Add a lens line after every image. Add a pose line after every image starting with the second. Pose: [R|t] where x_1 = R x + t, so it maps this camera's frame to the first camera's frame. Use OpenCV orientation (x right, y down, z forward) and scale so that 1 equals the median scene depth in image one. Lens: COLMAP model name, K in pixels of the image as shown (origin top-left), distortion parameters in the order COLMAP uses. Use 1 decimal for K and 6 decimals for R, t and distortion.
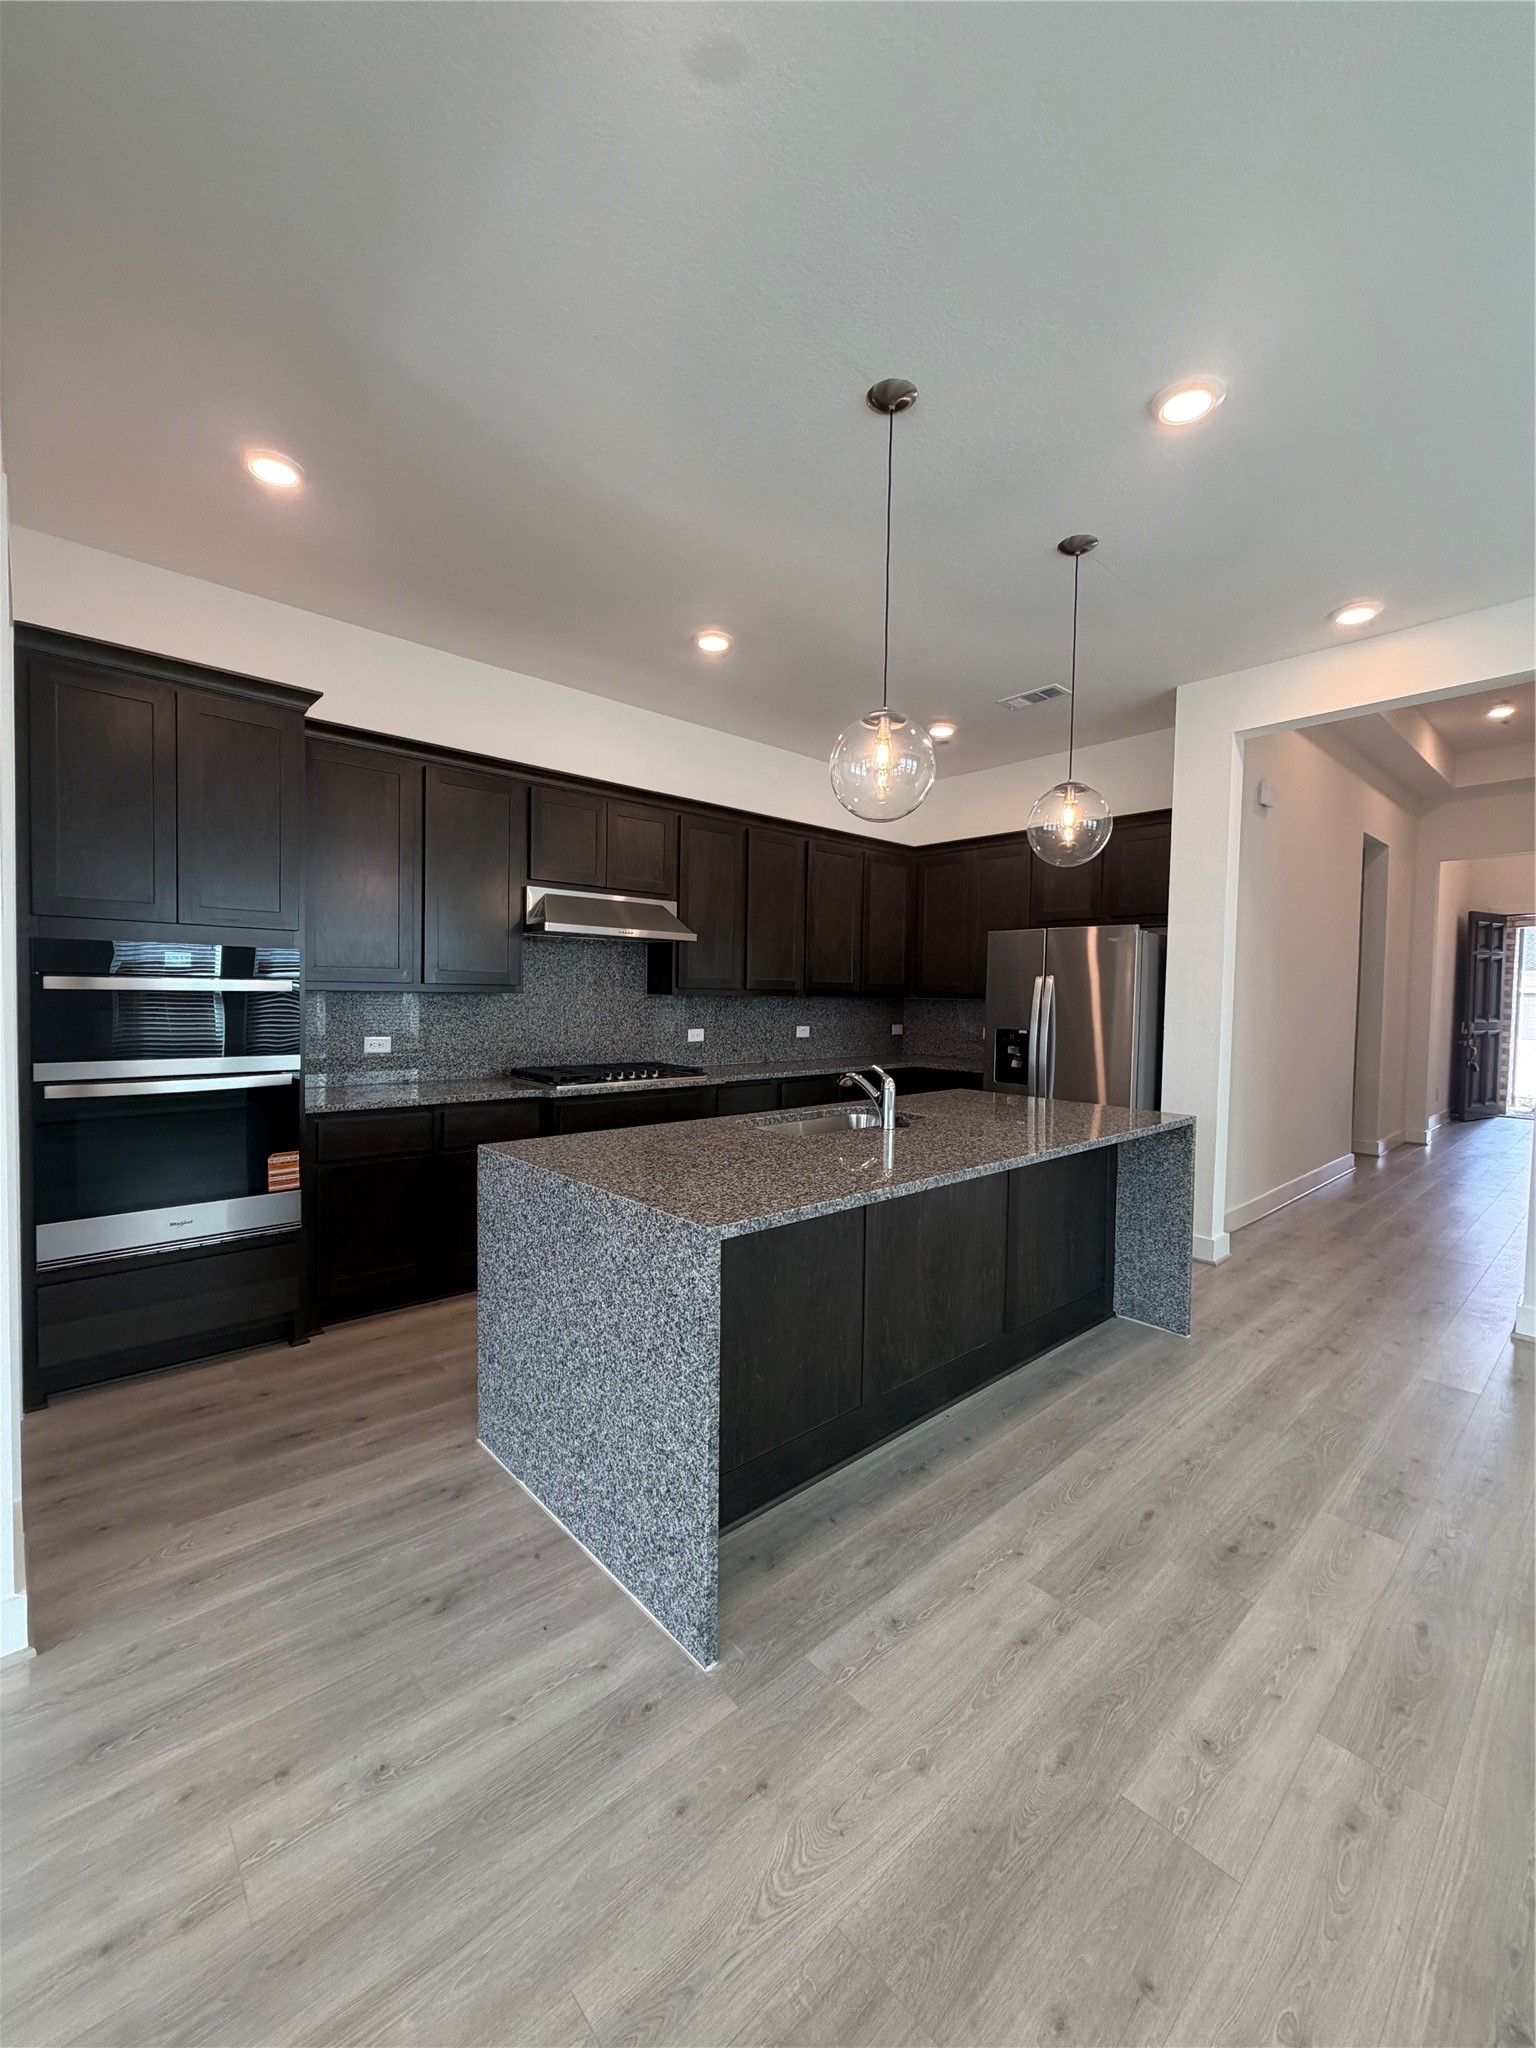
lens RADIAL K [[821.3, 0, 753.7], [0, 821.3, 1021.3], [0, 0, 1]] dist [0.002901, 0.000399]
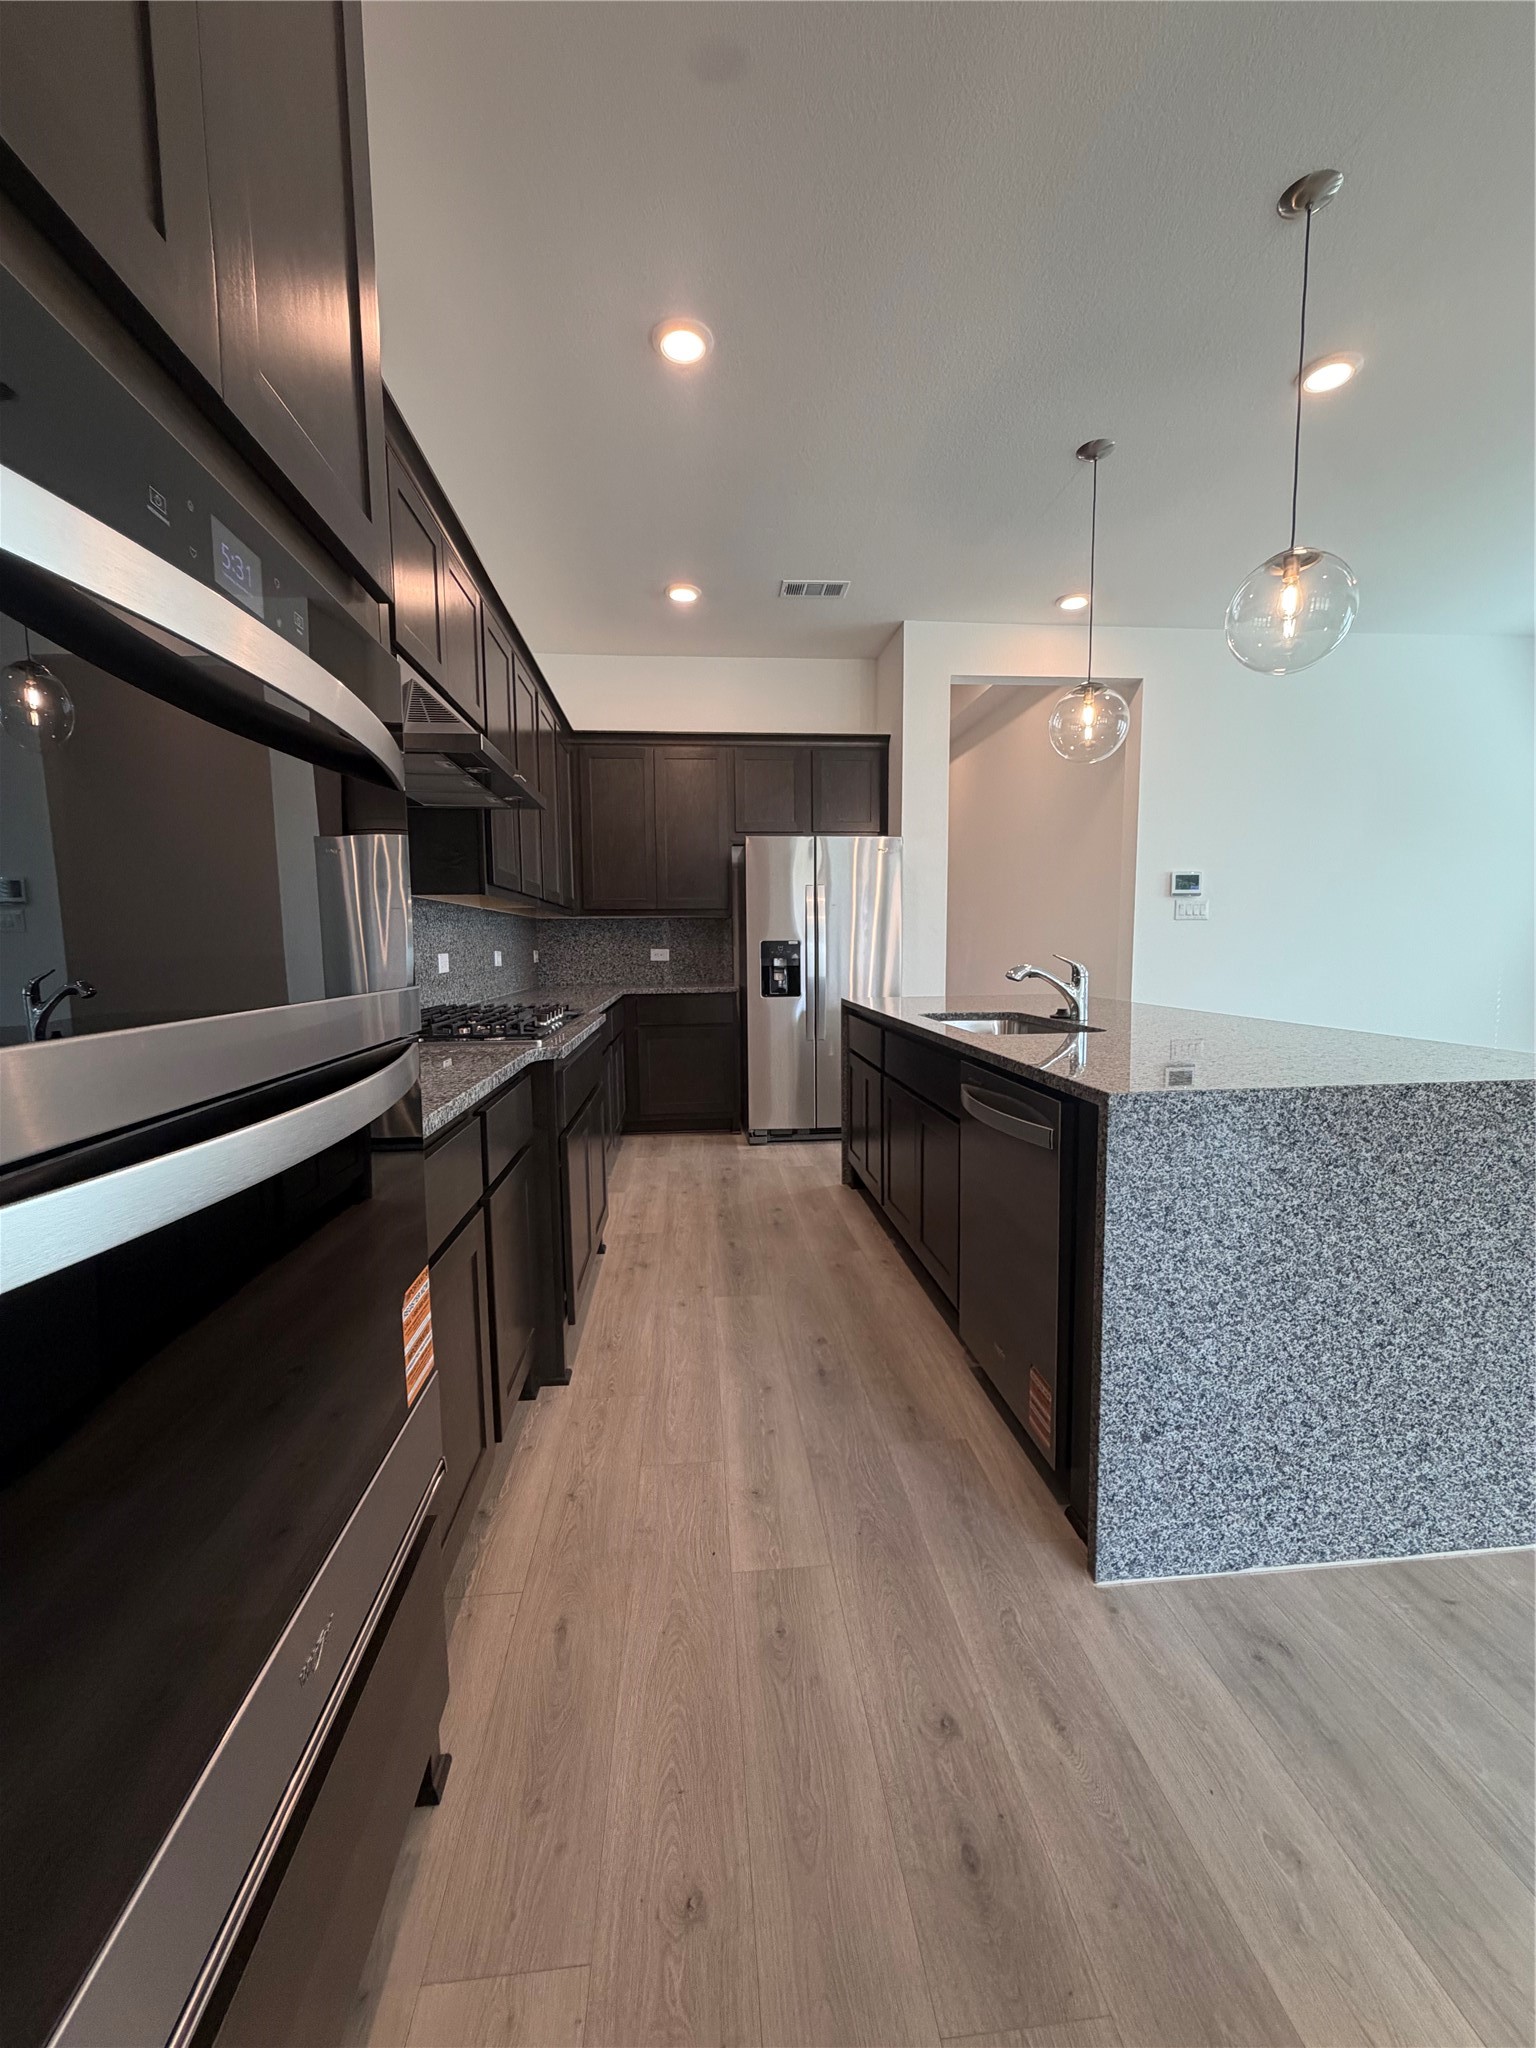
lens RADIAL K [[821.3, 0, 772.2], [0, 821.3, 1023.5], [0, 0, 1]] dist [0.002901, 0.000399]
pose [[0.590362, -0.099714, 0.800956, -0.937046], [0.049499, 0.994944, 0.087380, 0.043225], [-0.805619, -0.011940, 0.592313, 0.866322]]
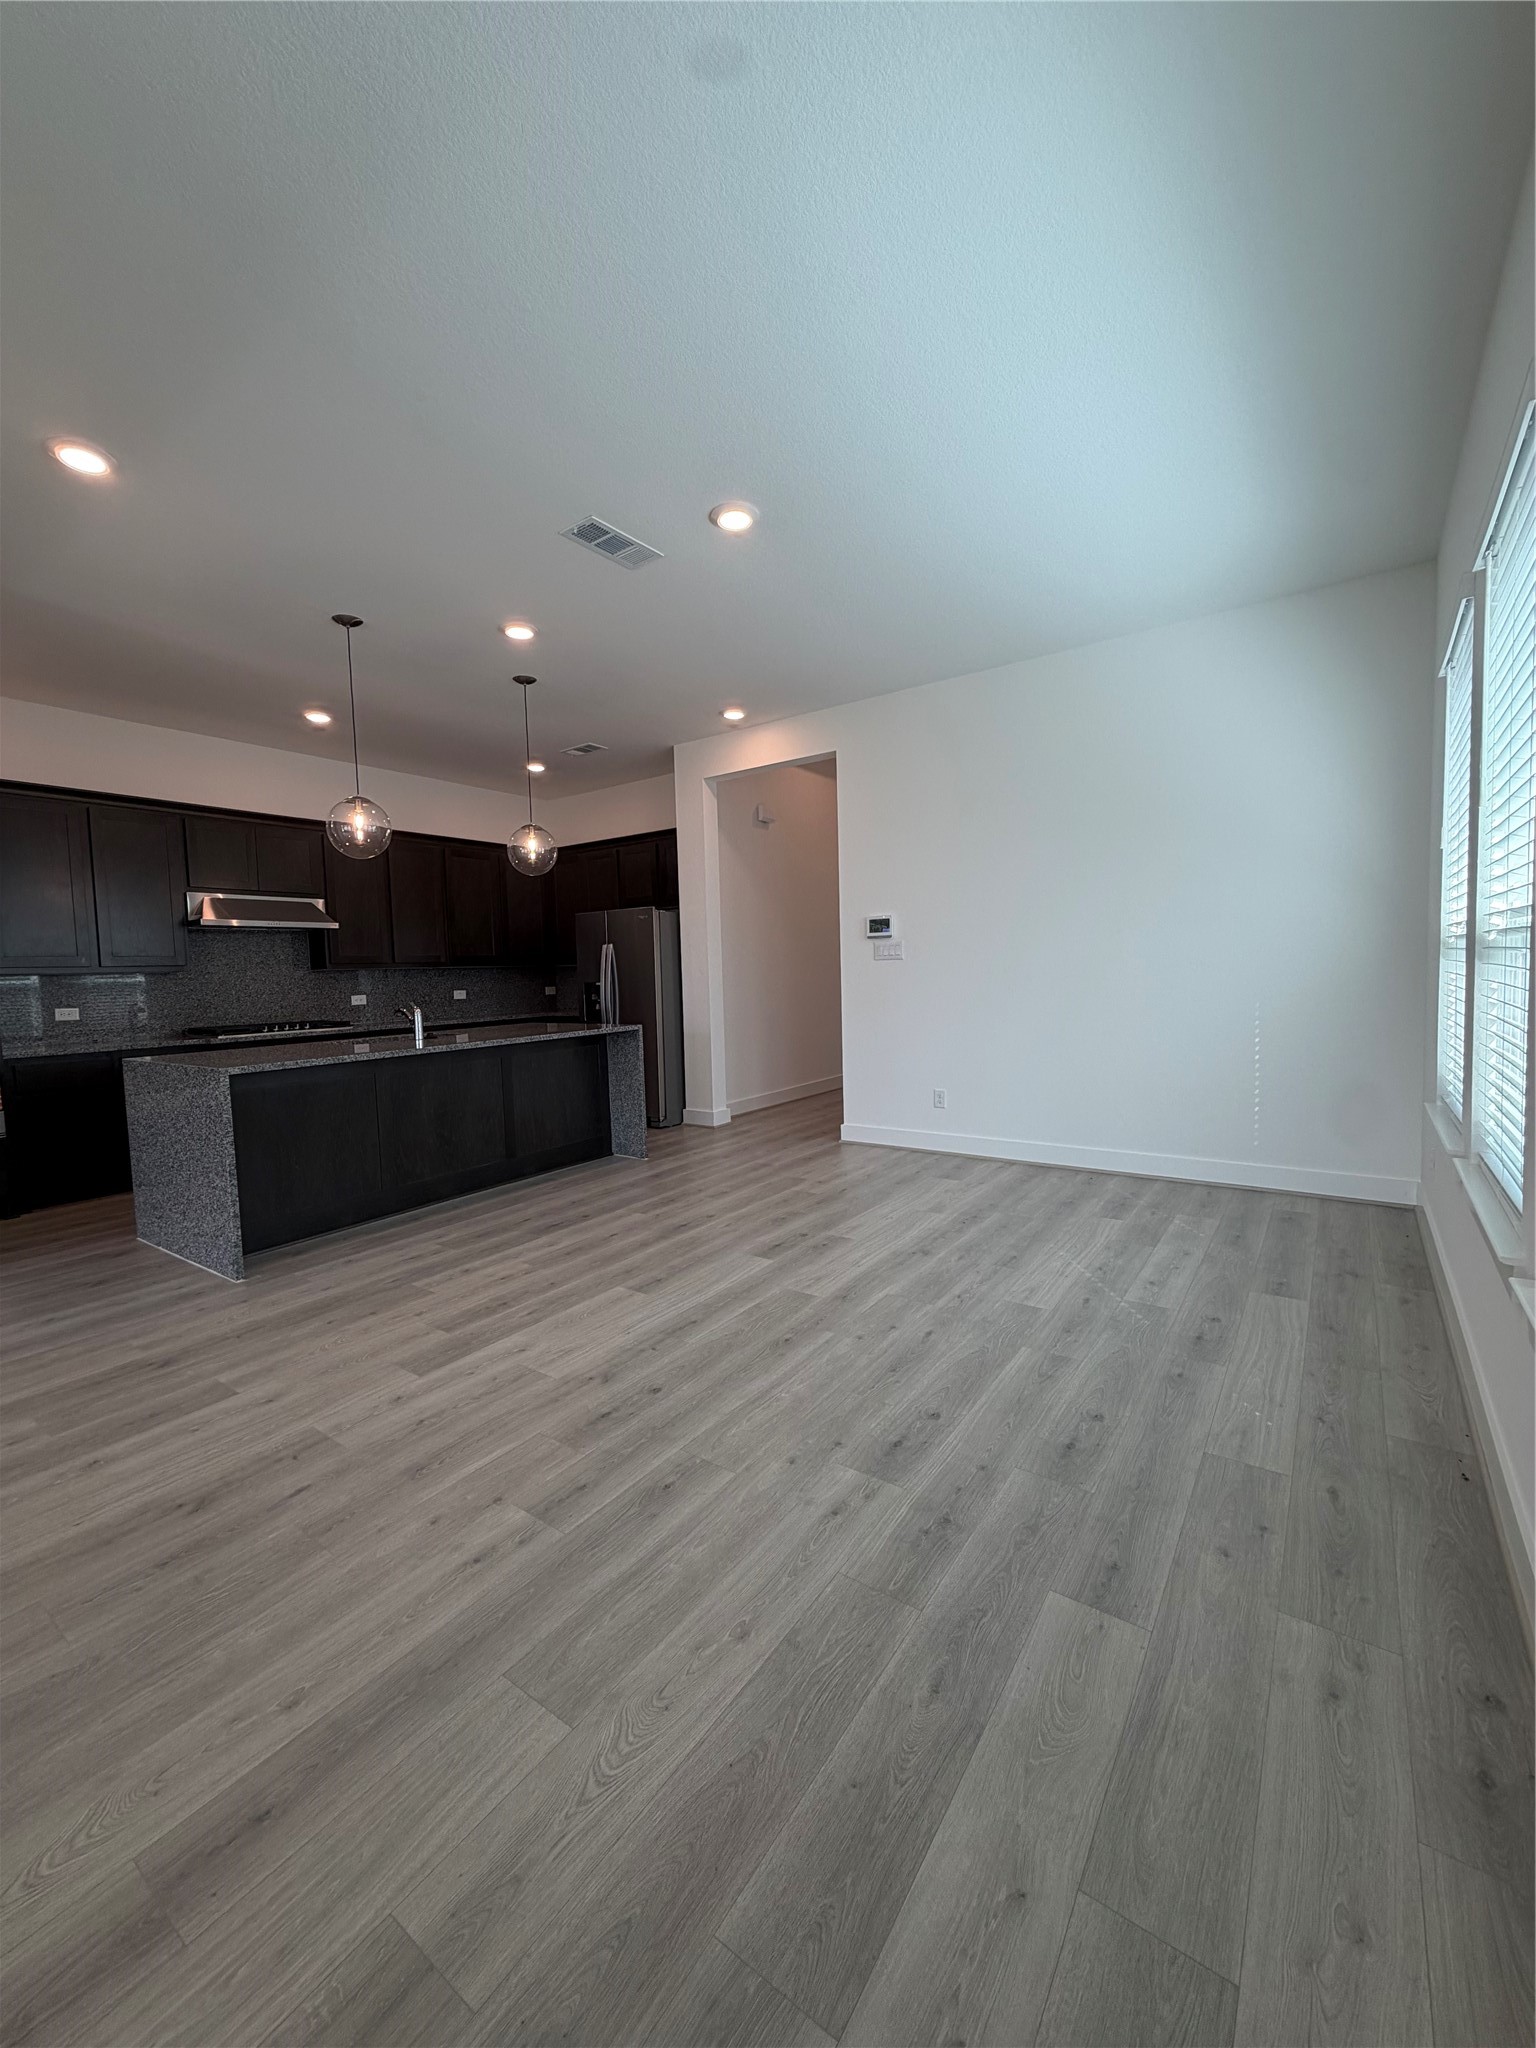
lens RADIAL K [[821.3, 0, 755.8], [0, 821.3, 1029.4], [0, 0, 1]] dist [0.002901, 0.000399]
pose [[0.976323, -0.061961, 0.207256, 0.569632], [0.055098, 0.997730, 0.038727, 0.099768], [-0.209185, -0.026391, 0.977520, -0.882314]]
